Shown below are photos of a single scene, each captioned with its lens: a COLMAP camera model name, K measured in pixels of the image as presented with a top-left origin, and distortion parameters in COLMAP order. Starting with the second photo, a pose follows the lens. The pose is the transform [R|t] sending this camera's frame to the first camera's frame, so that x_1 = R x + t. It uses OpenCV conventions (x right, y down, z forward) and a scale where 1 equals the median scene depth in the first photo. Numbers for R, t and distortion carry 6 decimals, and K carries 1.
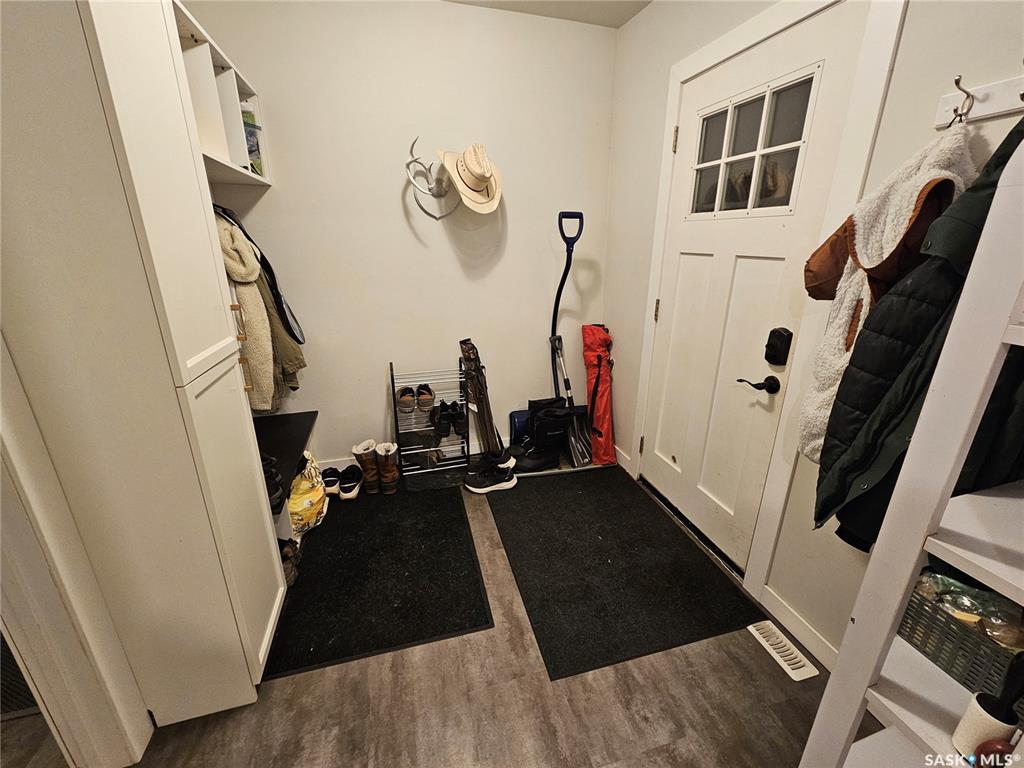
lens RADIAL K [[419.7, 0, 511.0], [0, 419.7, 378.8], [0, 0, 1]] dist [0.000977, -0.000290]
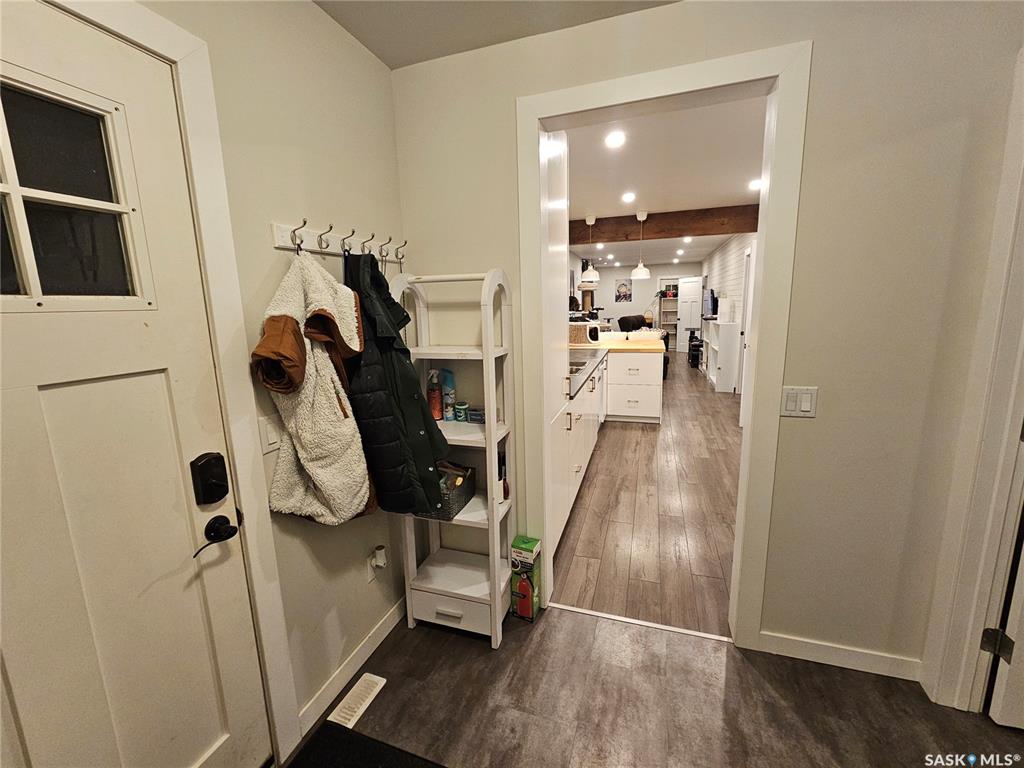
lens RADIAL K [[419.7, 0, 512.9], [0, 419.7, 379.9], [0, 0, 1]] dist [0.000977, -0.000290]
pose [[-0.821062, -0.083233, 0.564738, -0.215186], [0.208436, 0.877289, 0.432340, -0.455056], [-0.531423, 0.472690, -0.702961, 1.203326]]
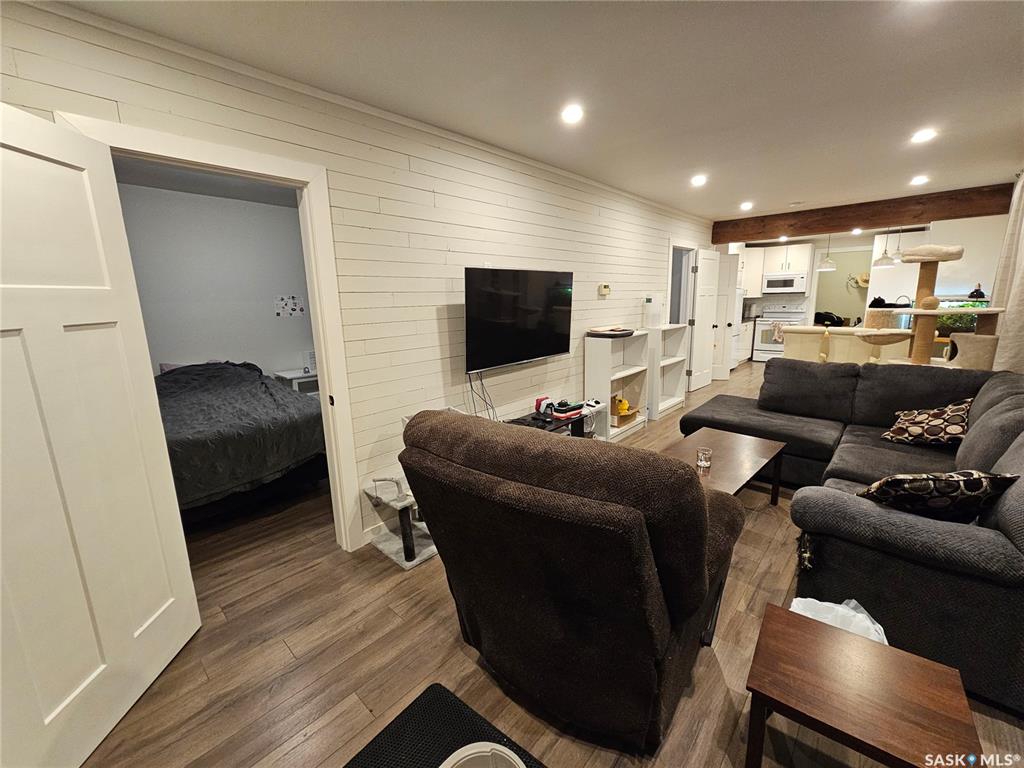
lens RADIAL K [[419.7, 0, 515.5], [0, 419.7, 380.9], [0, 0, 1]] dist [0.000977, -0.000290]
pose [[0.512514, 0.148048, -0.845820, 2.552824], [-0.252781, 0.967389, 0.016157, 1.879834], [0.820628, 0.205526, 0.533224, -5.531865]]
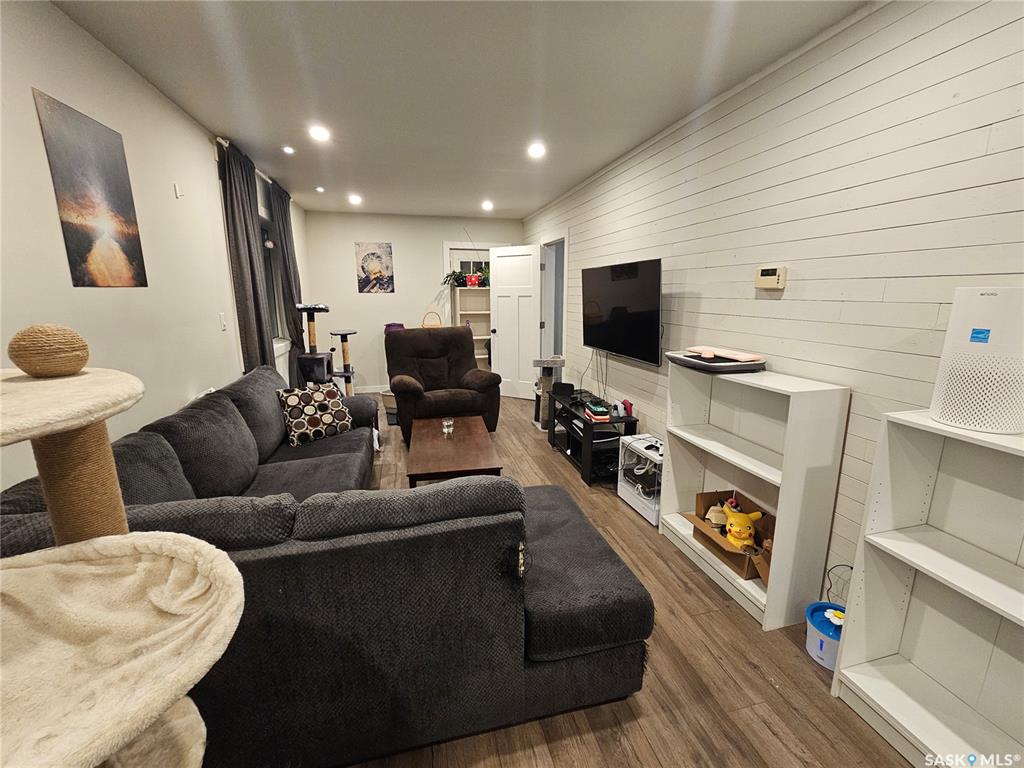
lens RADIAL K [[419.7, 0, 516.2], [0, 419.7, 384.0], [0, 0, 1]] dist [0.000977, -0.000290]
pose [[-0.999129, -0.015782, 0.038624, 1.202413], [0.006590, 0.854399, 0.519575, 0.809011], [-0.041200, 0.519377, -0.853551, -2.430373]]
